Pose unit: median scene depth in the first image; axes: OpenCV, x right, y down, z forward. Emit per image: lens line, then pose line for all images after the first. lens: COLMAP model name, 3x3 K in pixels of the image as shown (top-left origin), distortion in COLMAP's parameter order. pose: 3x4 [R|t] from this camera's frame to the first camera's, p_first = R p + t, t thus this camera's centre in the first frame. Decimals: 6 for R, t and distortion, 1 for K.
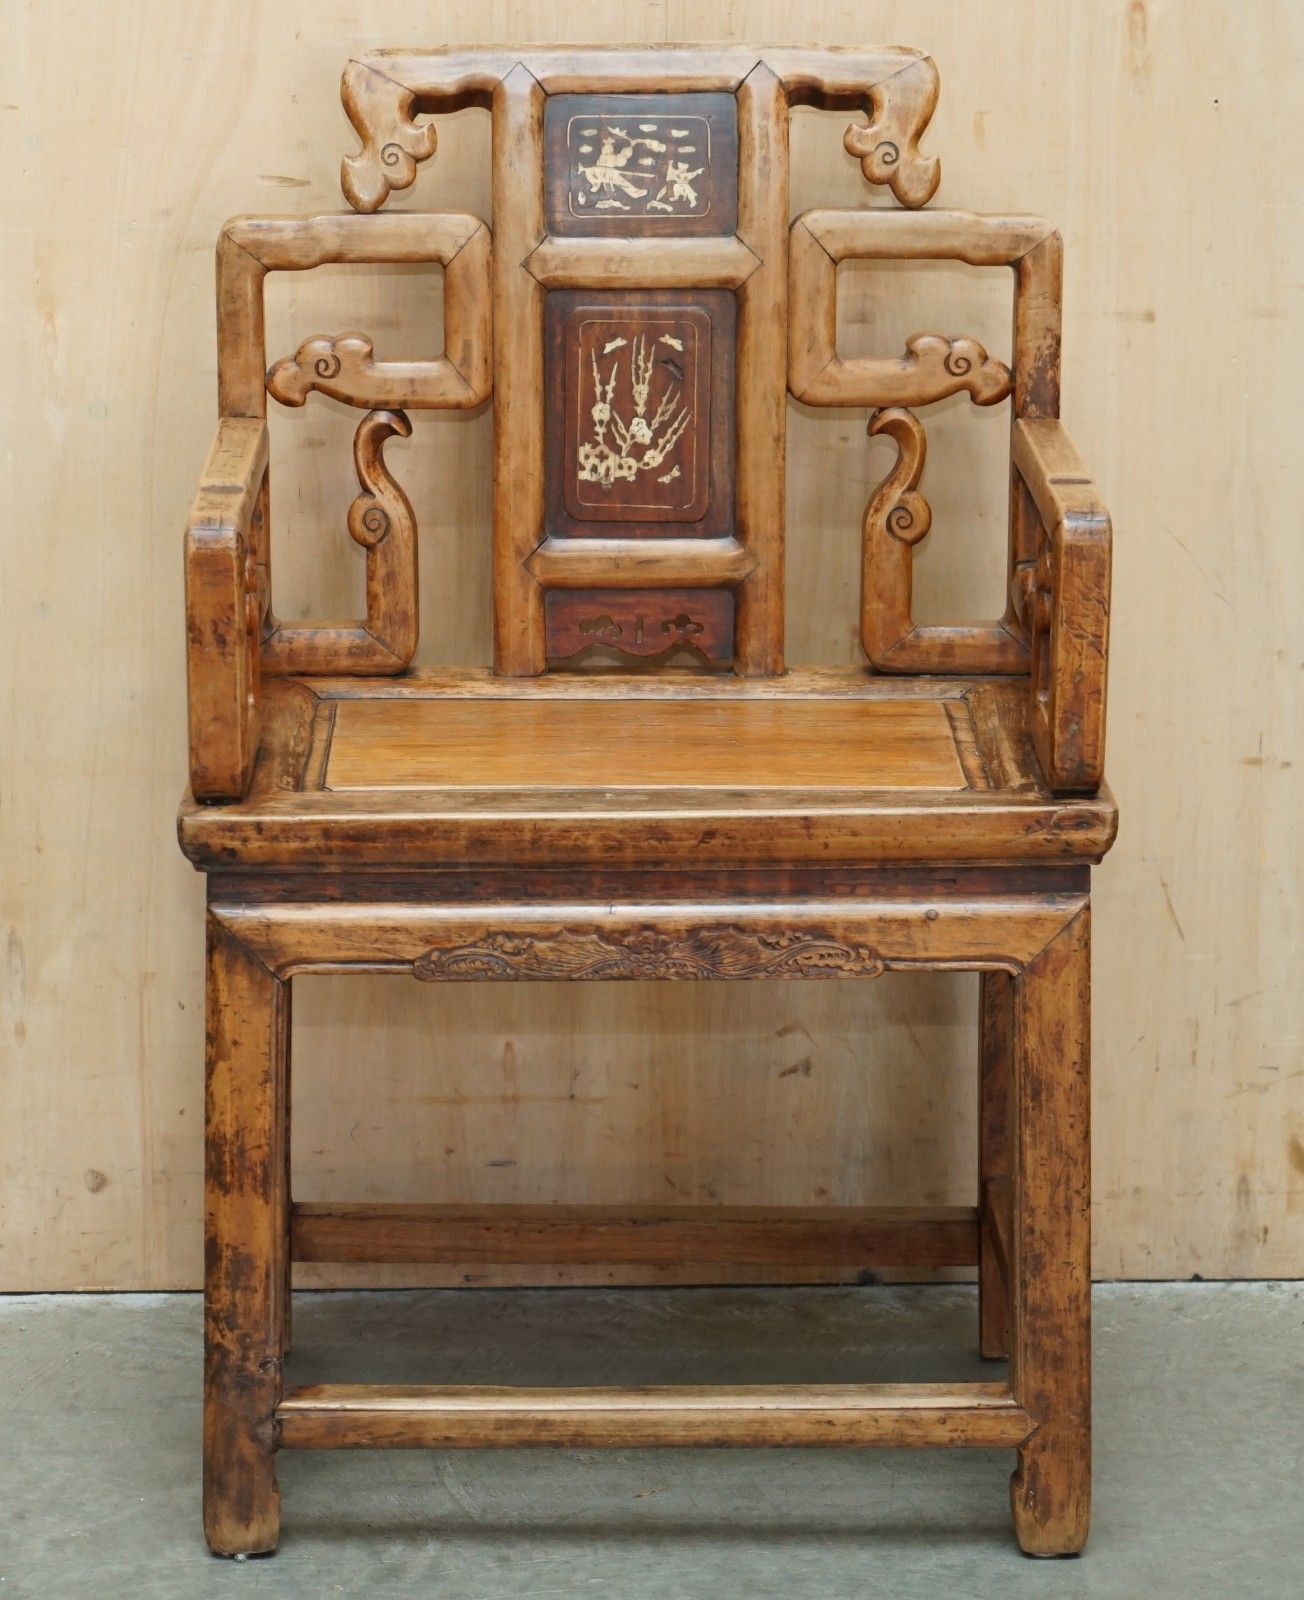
lens RADIAL K [[5417.8, 0, 553.6], [0, 5417.8, 862.0], [0, 0, 1]] dist [-0.063687, 0.000000]
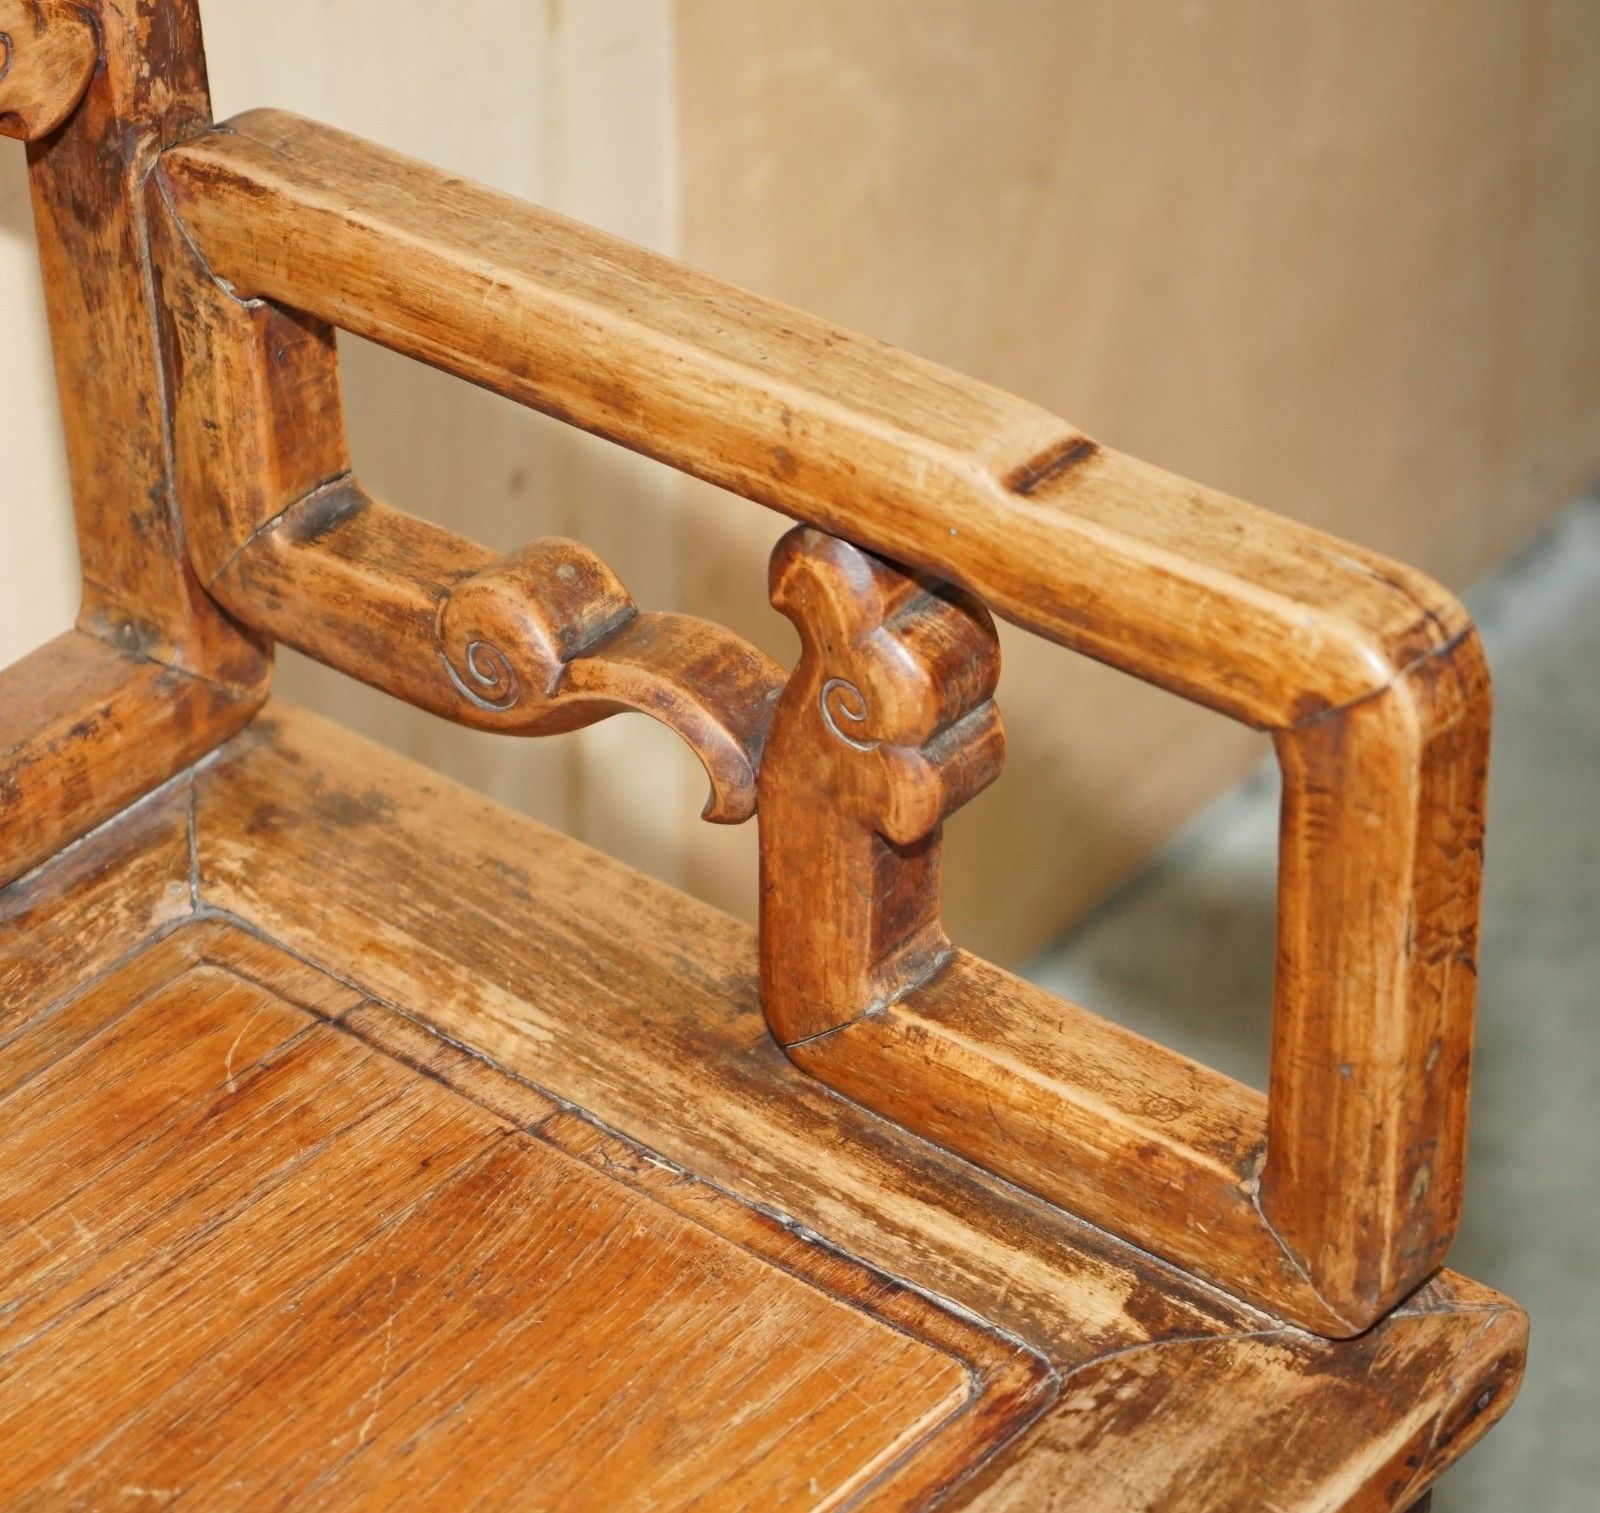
lens RADIAL K [[5394.7, 0, 795.2], [0, 5394.7, 764.3], [0, 0, 1]] dist [-0.051596, 0.000000]
pose [[0.631662, -0.450979, 0.630571, -0.122374], [0.199921, 0.880633, 0.429555, -0.186423], [-0.749022, -0.145269, 0.646423, 0.745365]]
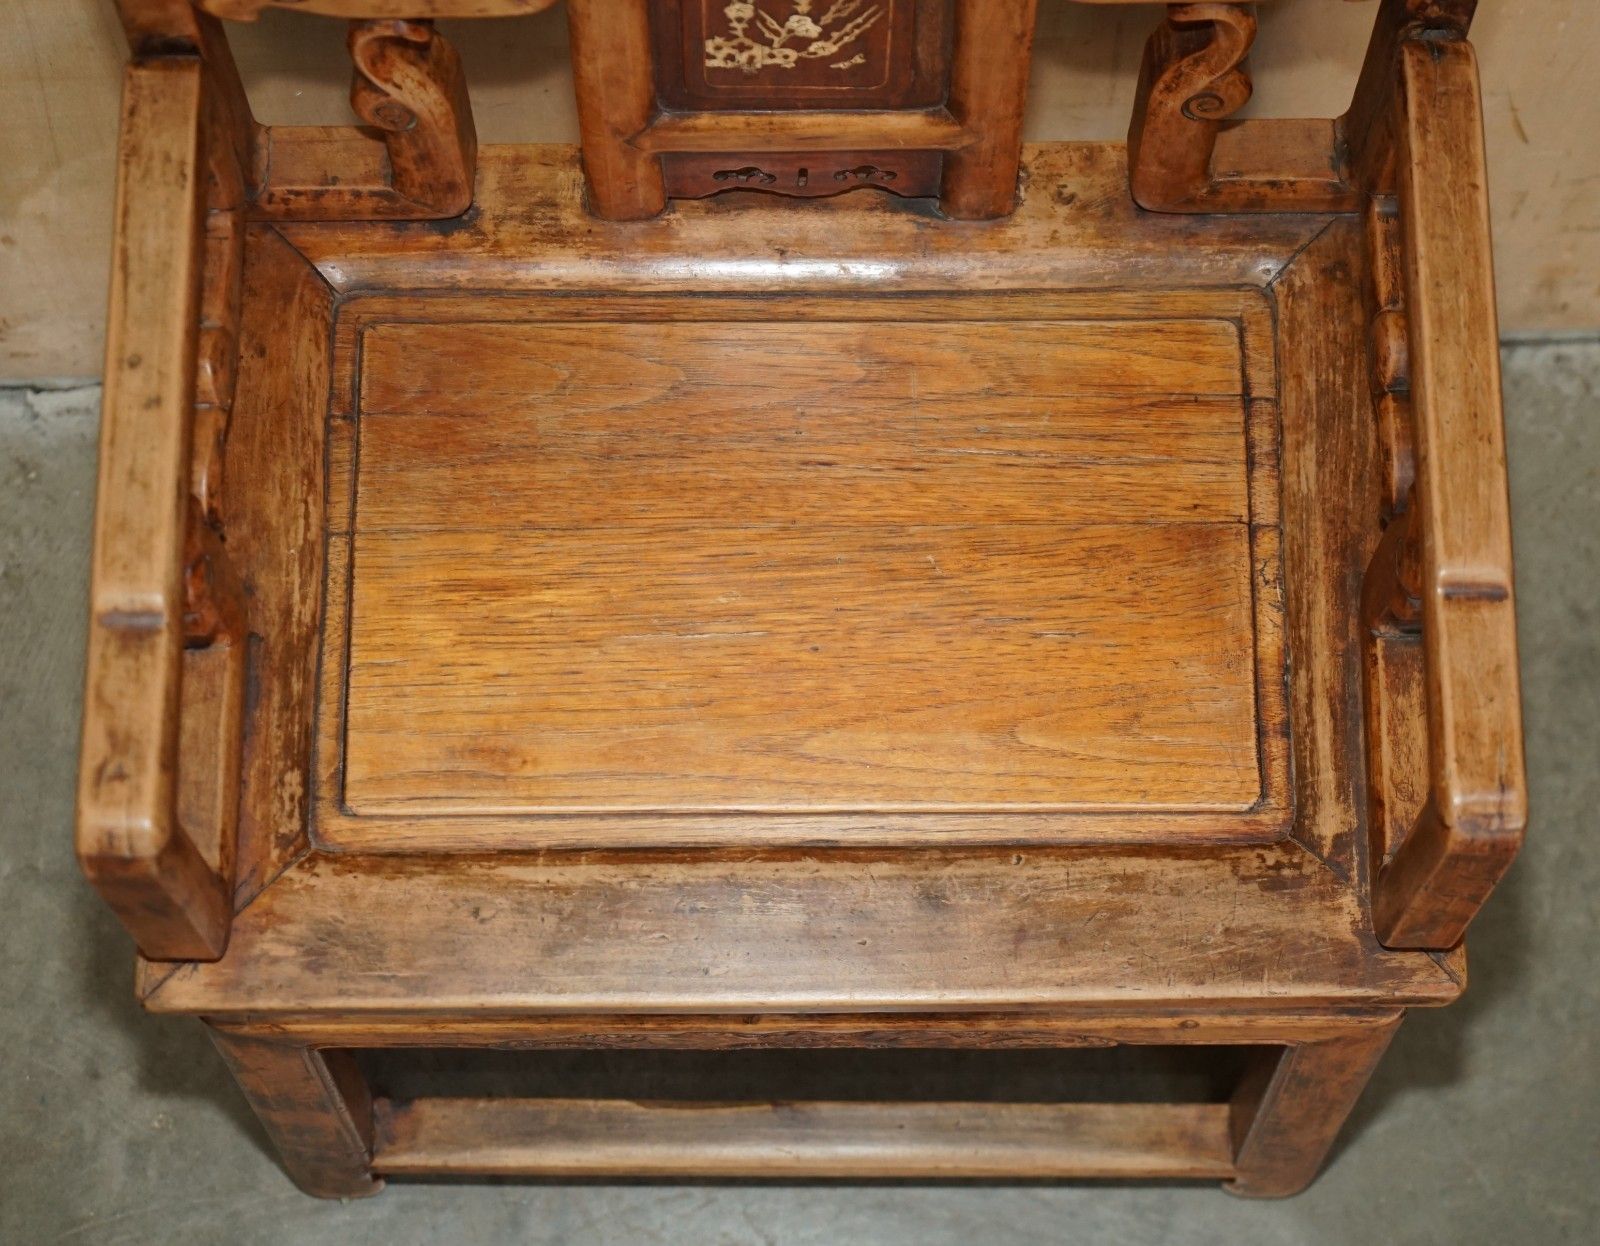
lens RADIAL K [[3520.5, 0, 826.5], [0, 3520.5, 660.1], [0, 0, 1]] dist [-0.016532, 0.000000]
pose [[0.999966, -0.000620, 0.008166, 0.015523], [-0.006511, 0.544633, 0.838649, -0.383568], [-0.004967, -0.838674, 0.544611, 0.721484]]
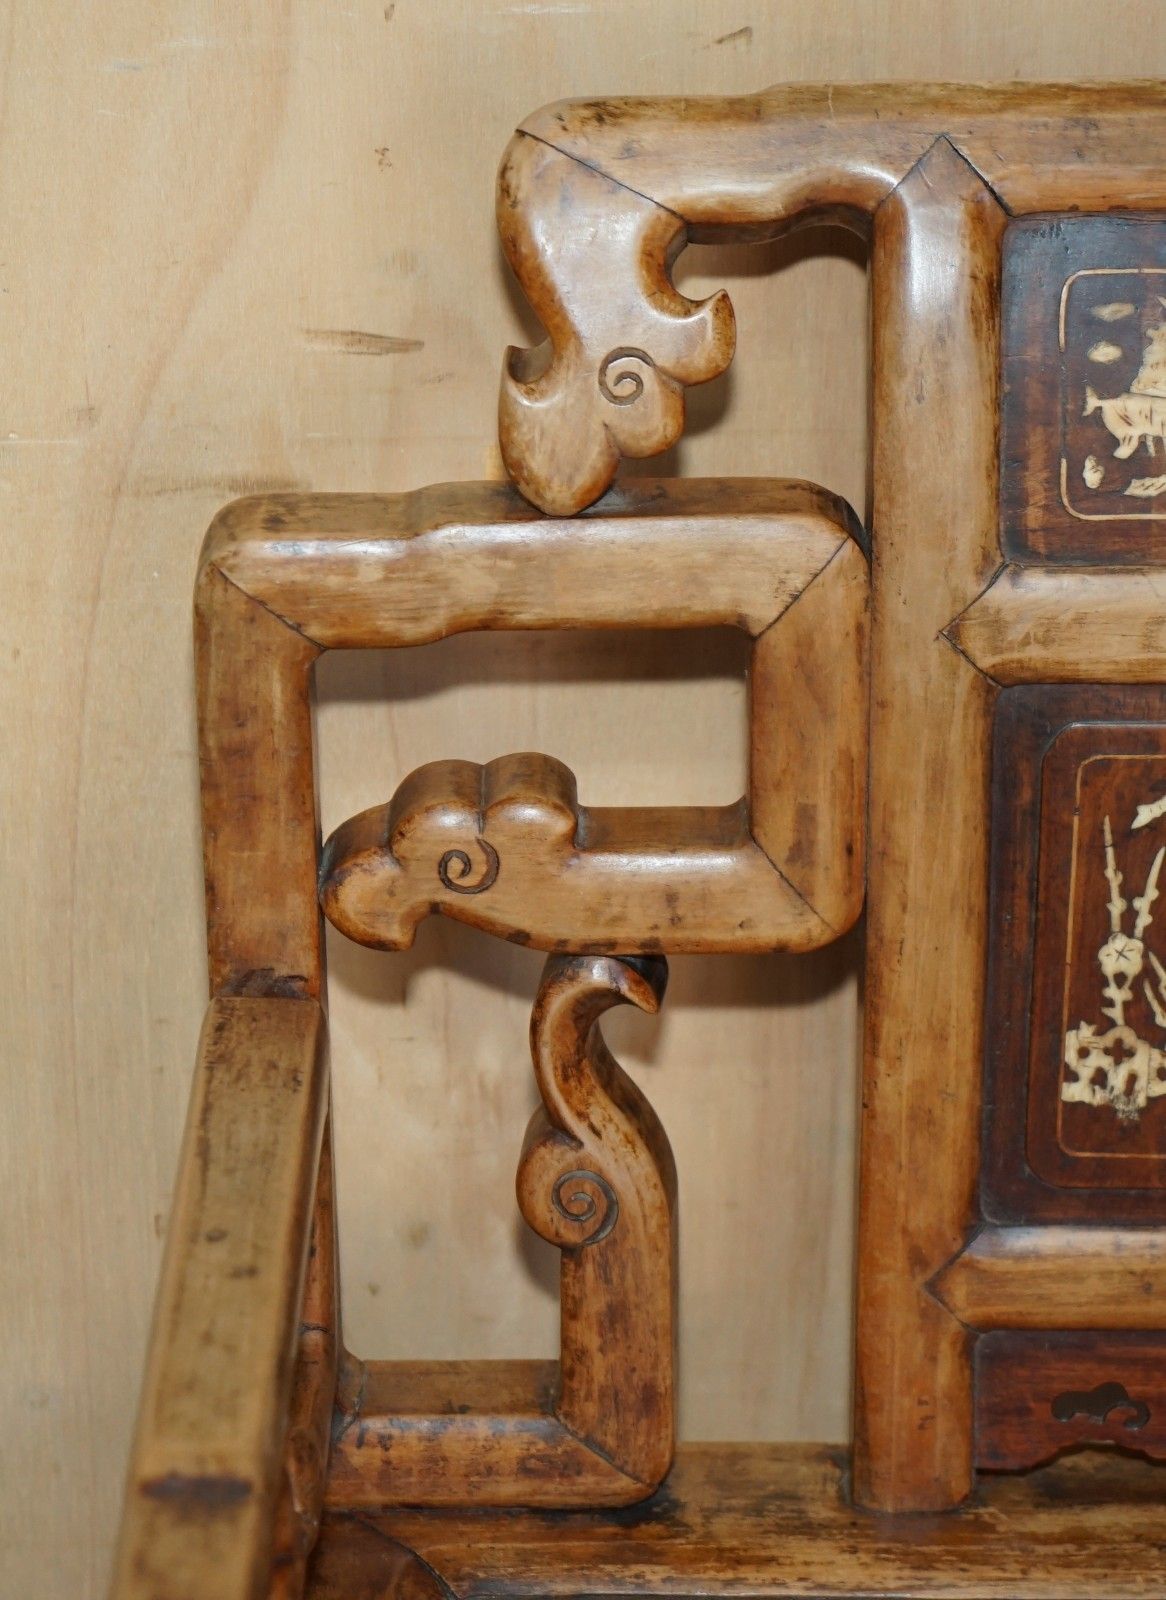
lens RADIAL K [[4965.7, 0, 522.8], [0, 4965.7, 769.8], [0, 0, 1]] dist [-0.030092, 0.000000]
pose [[0.999693, 0.001206, -0.024756, -0.028163], [0.003360, 0.983004, 0.183552, -0.168839], [0.024556, -0.183579, 0.982698, 0.627807]]
